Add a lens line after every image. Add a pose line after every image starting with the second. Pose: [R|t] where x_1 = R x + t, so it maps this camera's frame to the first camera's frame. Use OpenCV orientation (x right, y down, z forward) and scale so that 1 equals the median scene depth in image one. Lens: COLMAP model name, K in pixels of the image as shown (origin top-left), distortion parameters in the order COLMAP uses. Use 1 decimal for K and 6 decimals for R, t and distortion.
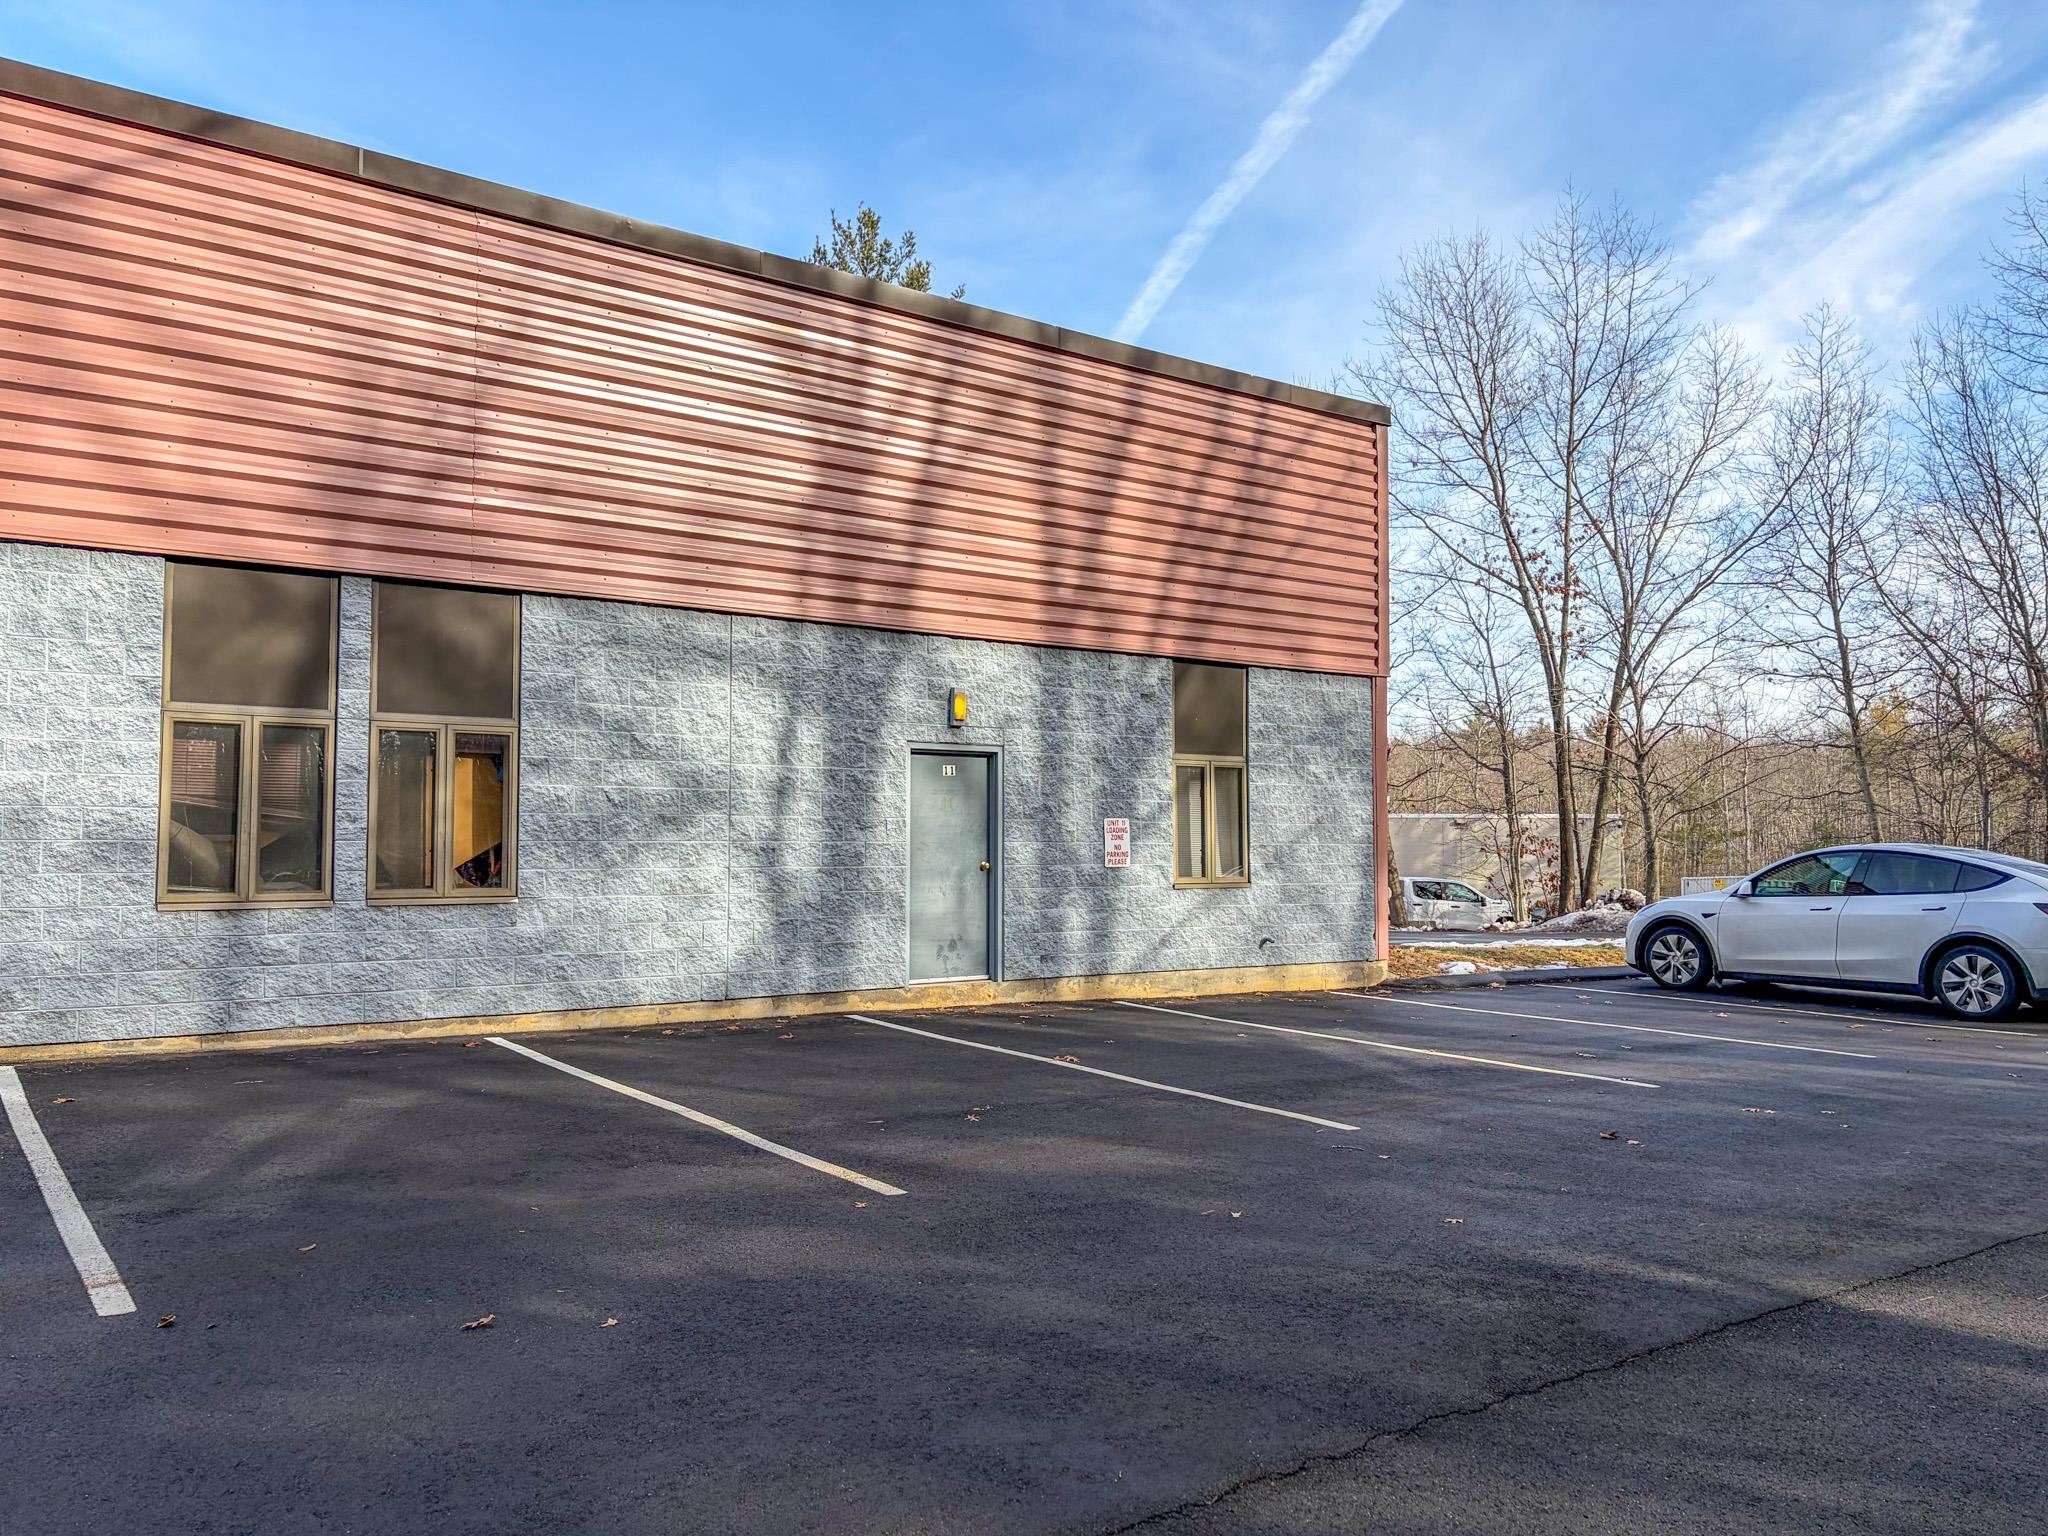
lens RADIAL K [[1550.0, 0, 1024.4], [0, 1550.0, 772.0], [0, 0, 1]] dist [0.014547, -0.007190]
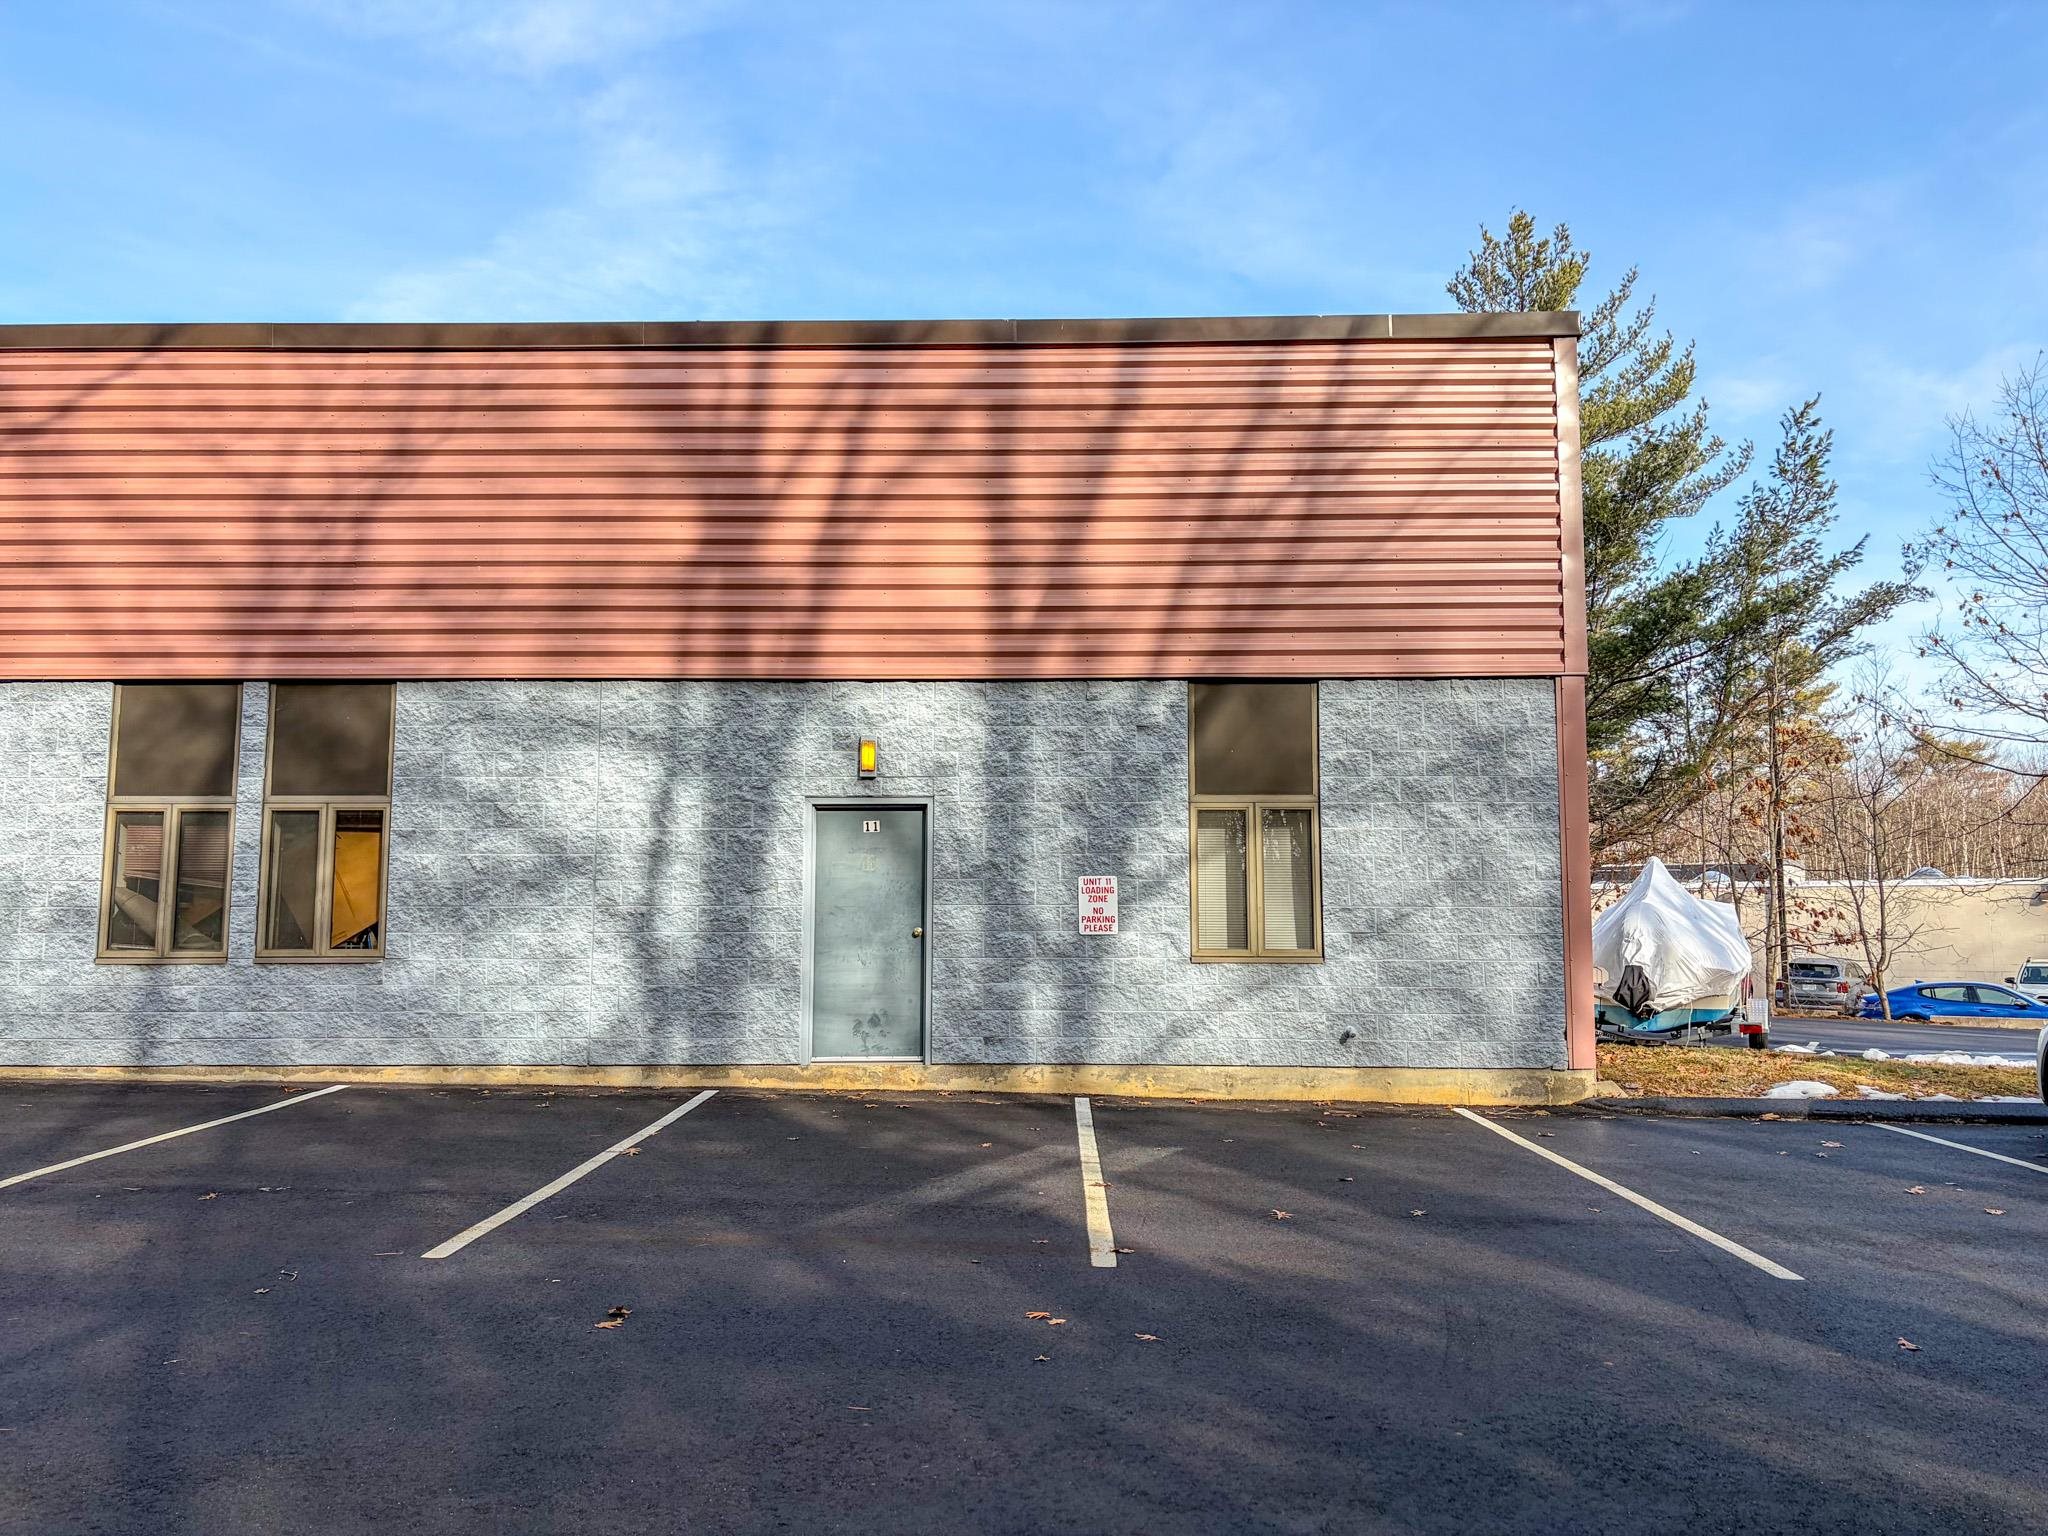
lens RADIAL K [[1550.0, 0, 1017.8], [0, 1550.0, 758.0], [0, 0, 1]] dist [0.014547, -0.007190]
pose [[0.789961, -0.066075, -0.609587, 0.604554], [0.030512, 0.997181, -0.068547, 0.024623], [0.612398, 0.035550, 0.789750, 0.348194]]
